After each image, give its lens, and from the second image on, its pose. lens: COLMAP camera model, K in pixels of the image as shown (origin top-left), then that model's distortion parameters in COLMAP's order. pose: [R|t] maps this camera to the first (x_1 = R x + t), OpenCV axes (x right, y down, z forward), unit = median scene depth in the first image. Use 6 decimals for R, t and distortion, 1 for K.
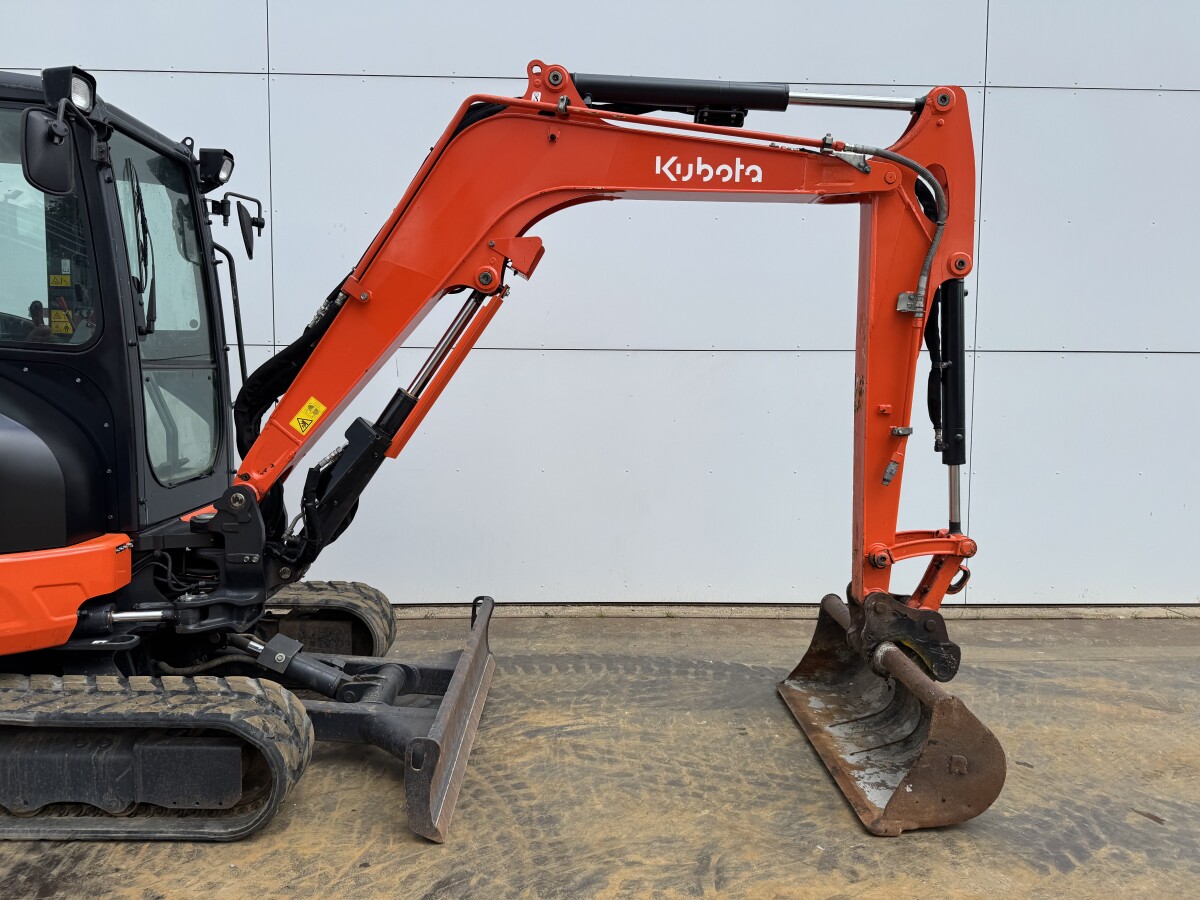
lens RADIAL K [[844.7, 0, 595.4], [0, 844.7, 444.6], [0, 0, 1]] dist [0.057289, -0.089380]
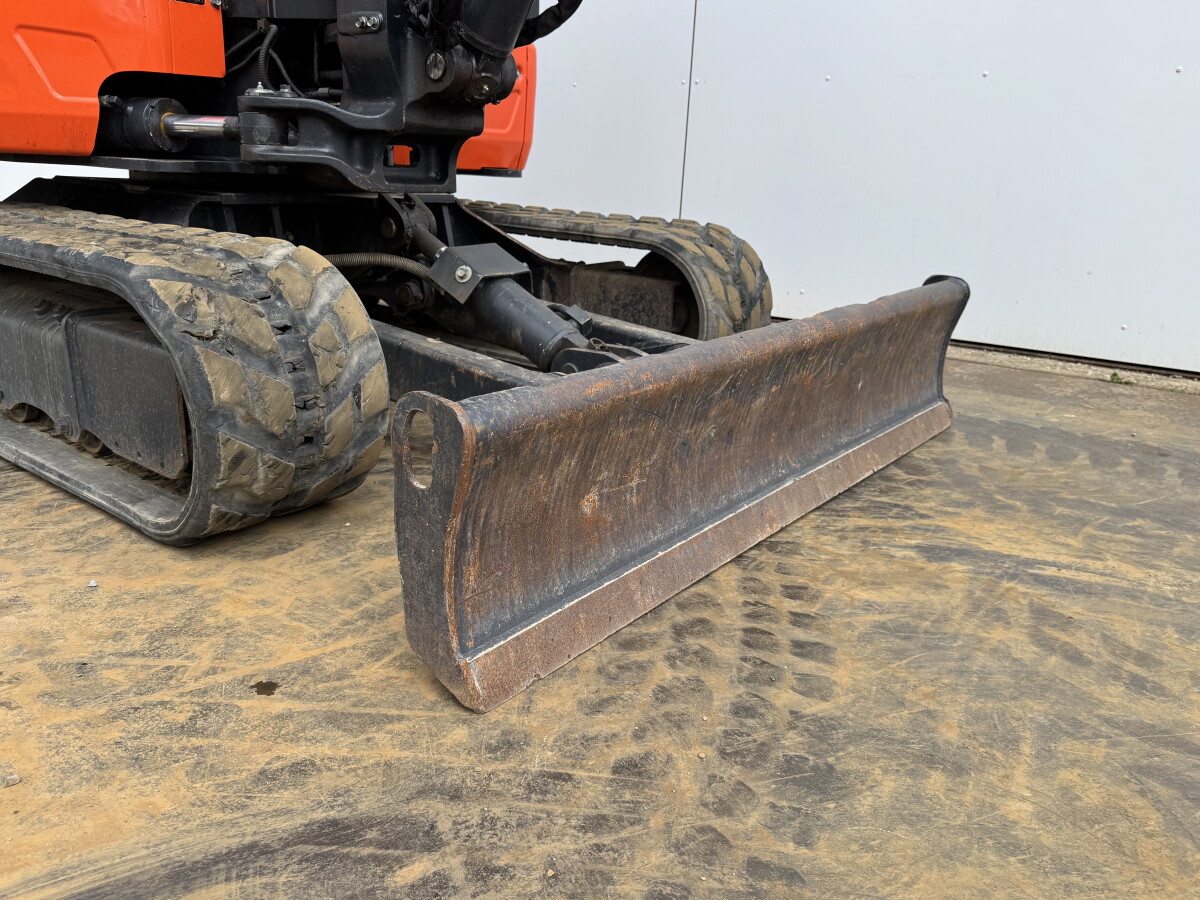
lens RADIAL K [[891.1, 0, 598.9], [0, 891.1, 467.3], [0, 0, 1]] dist [0.126844, -0.218913]
pose [[0.778608, 0.214849, -0.589585, 0.044725], [-0.085617, 0.967147, 0.239369, 0.239767], [0.621643, -0.135896, 0.771422, 0.651383]]
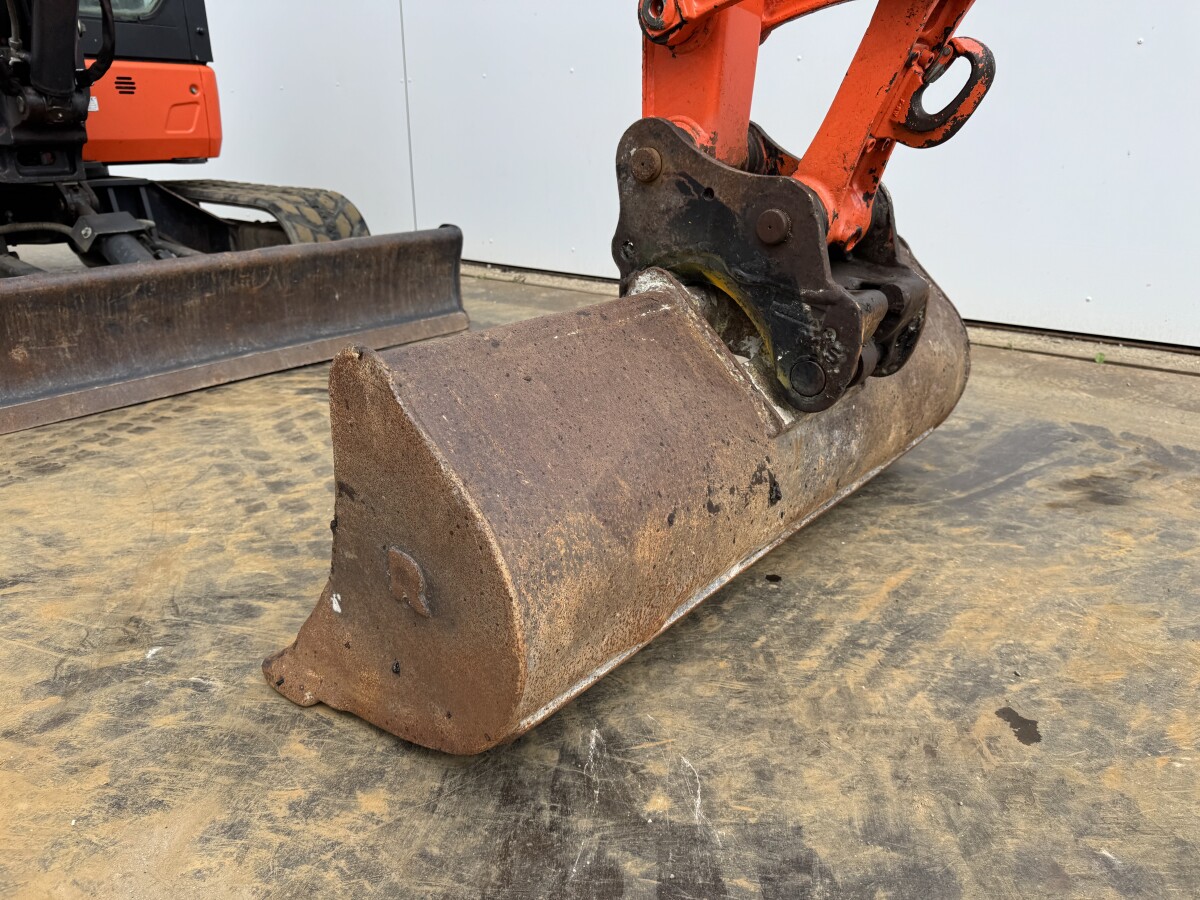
lens RADIAL K [[841.2, 0, 602.3], [0, 841.2, 458.7], [0, 0, 1]] dist [0.033842, -0.051018]
pose [[0.766123, 0.221498, -0.603320, 0.567577], [-0.048691, 0.956041, 0.289162, 0.211322], [0.640847, -0.192158, 0.743230, 0.722061]]
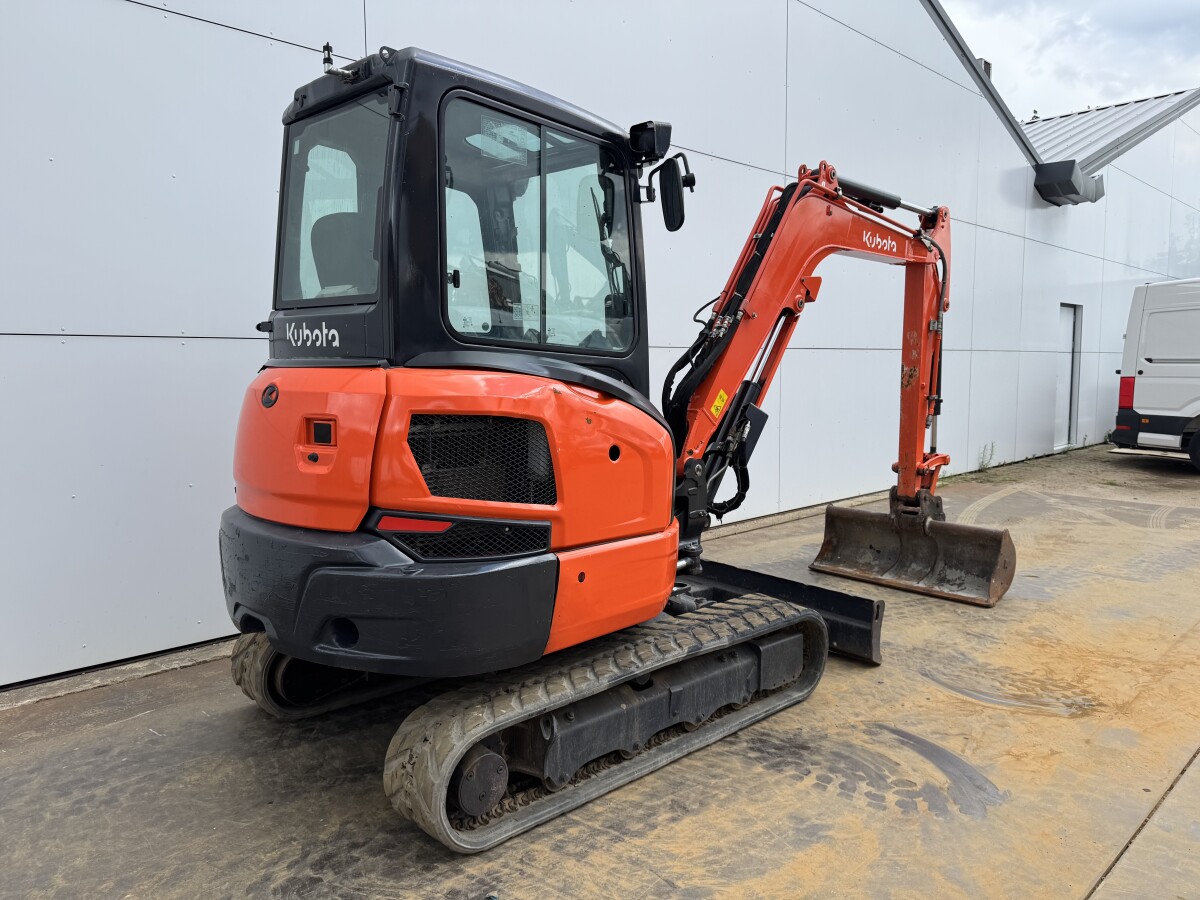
lens RADIAL K [[844.7, 0, 595.4], [0, 844.7, 444.6], [0, 0, 1]] dist [0.057289, -0.089380]
pose [[0.742460, -0.074162, 0.665772, -1.370059], [0.059733, 0.997223, 0.044469, -0.038433], [-0.667222, 0.006752, 0.744829, 0.142588]]
